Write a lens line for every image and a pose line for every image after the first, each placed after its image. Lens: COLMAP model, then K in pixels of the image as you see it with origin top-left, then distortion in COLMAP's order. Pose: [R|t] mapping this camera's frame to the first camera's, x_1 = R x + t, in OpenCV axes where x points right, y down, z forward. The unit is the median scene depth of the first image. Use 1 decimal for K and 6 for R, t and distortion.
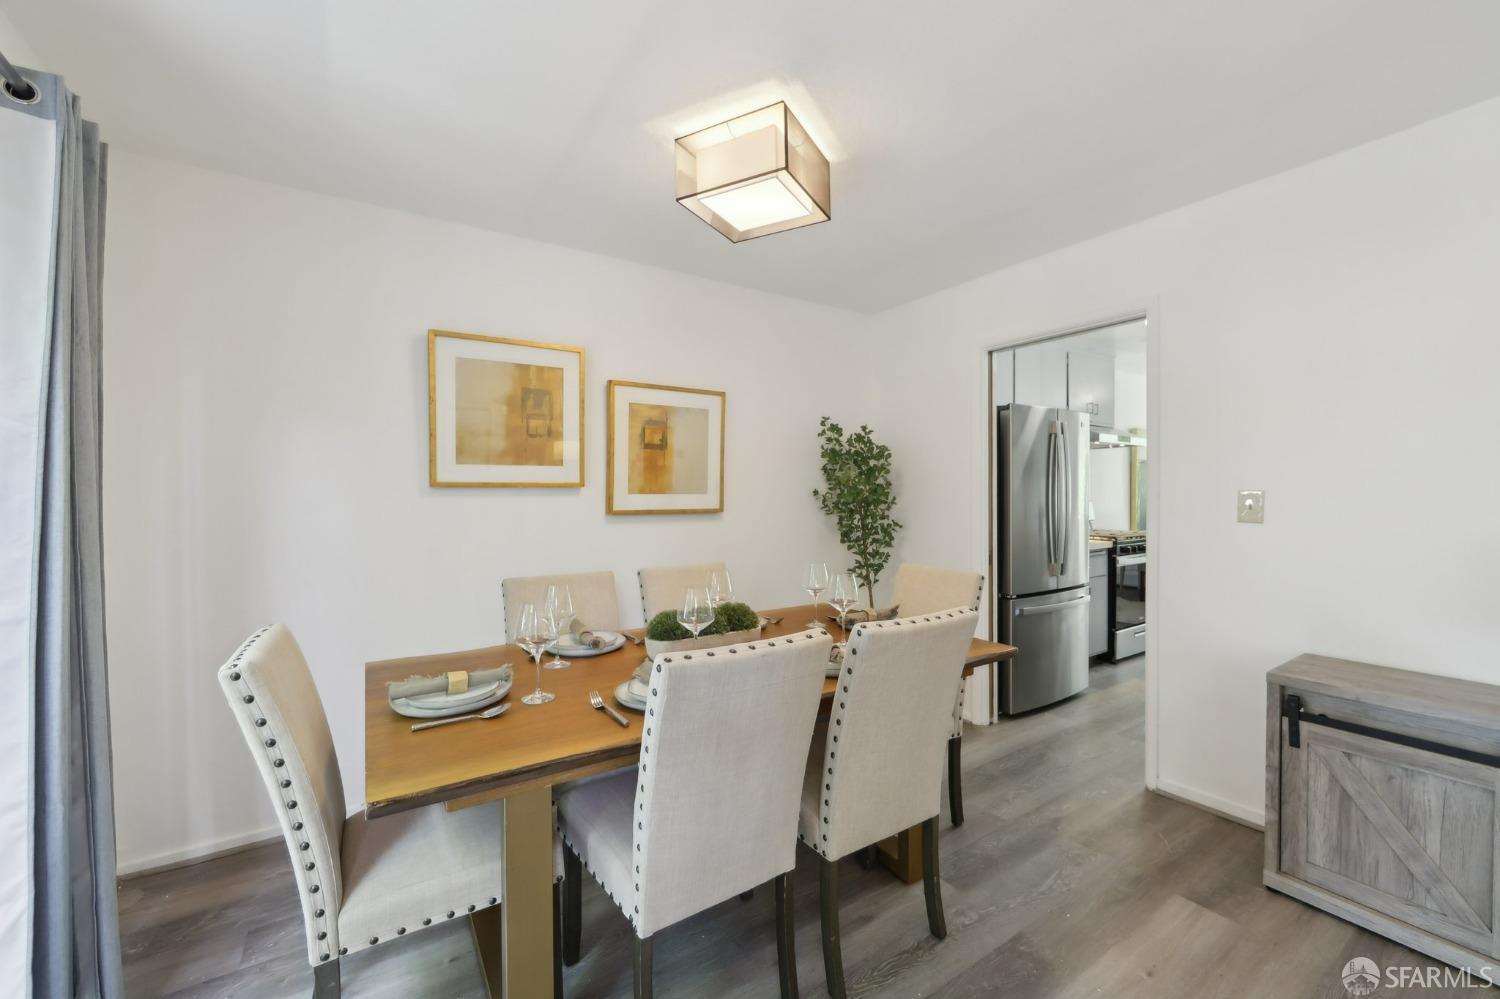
lens RADIAL K [[615.0, 0, 756.7], [0, 615.0, 496.3], [0, 0, 1]] dist [-0.008770, -0.000407]
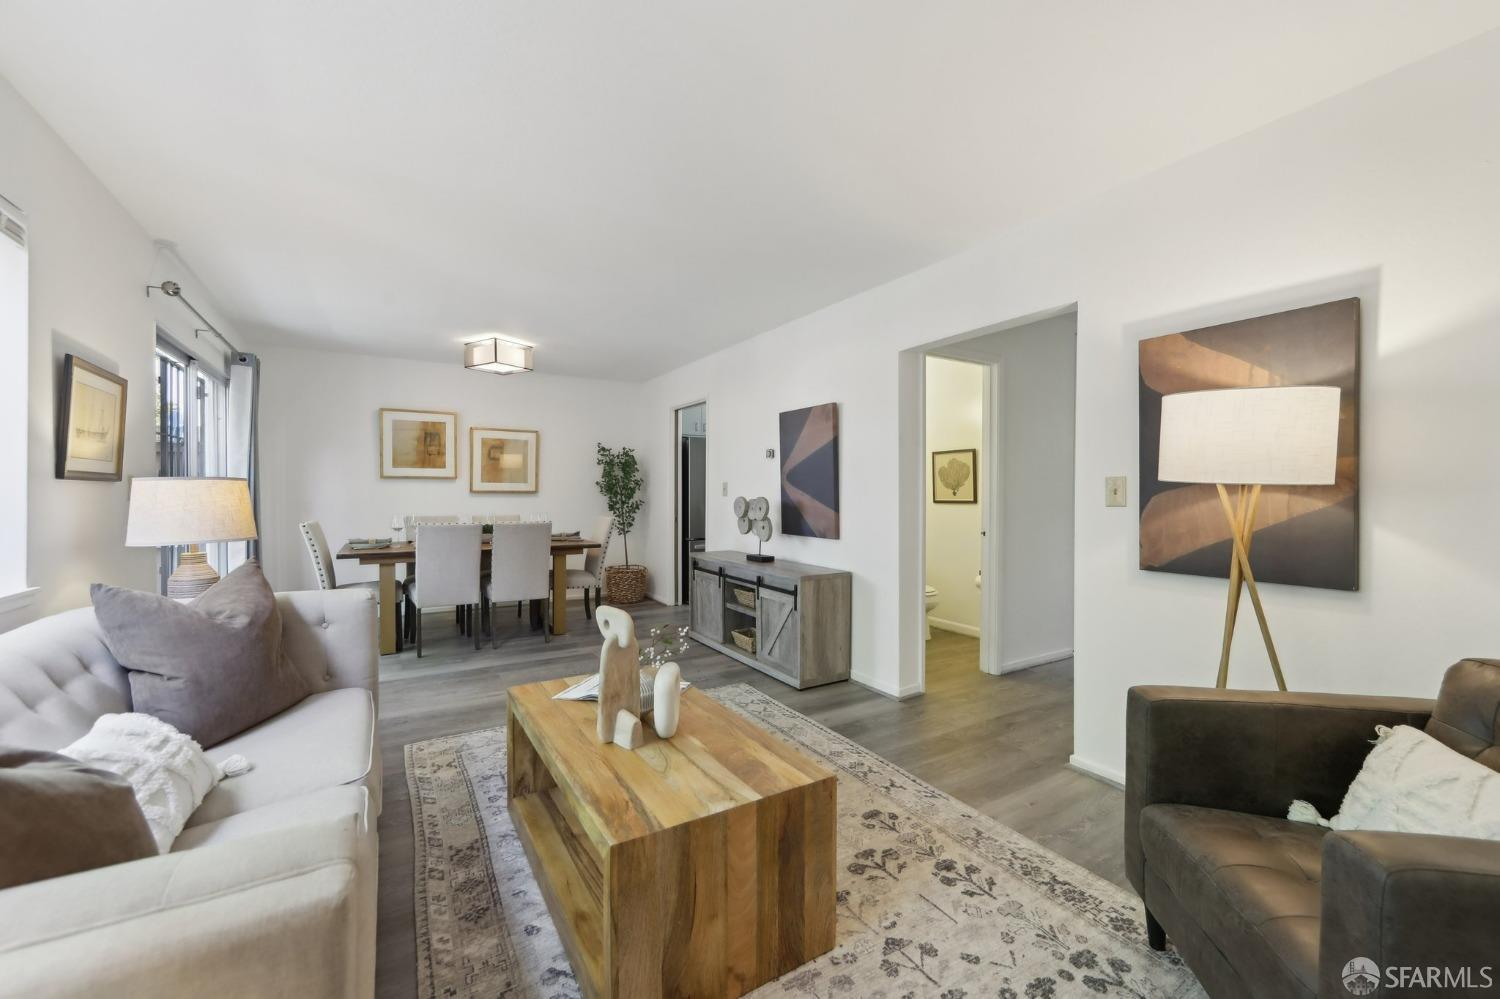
lens RADIAL K [[615.0, 0, 755.0], [0, 615.0, 490.2], [0, 0, 1]] dist [-0.008770, -0.000407]
pose [[0.999335, 0.010467, -0.034929, 0.802343], [-0.010604, 0.999937, -0.003736, 0.020665], [0.034888, 0.004104, 0.999383, -1.044669]]
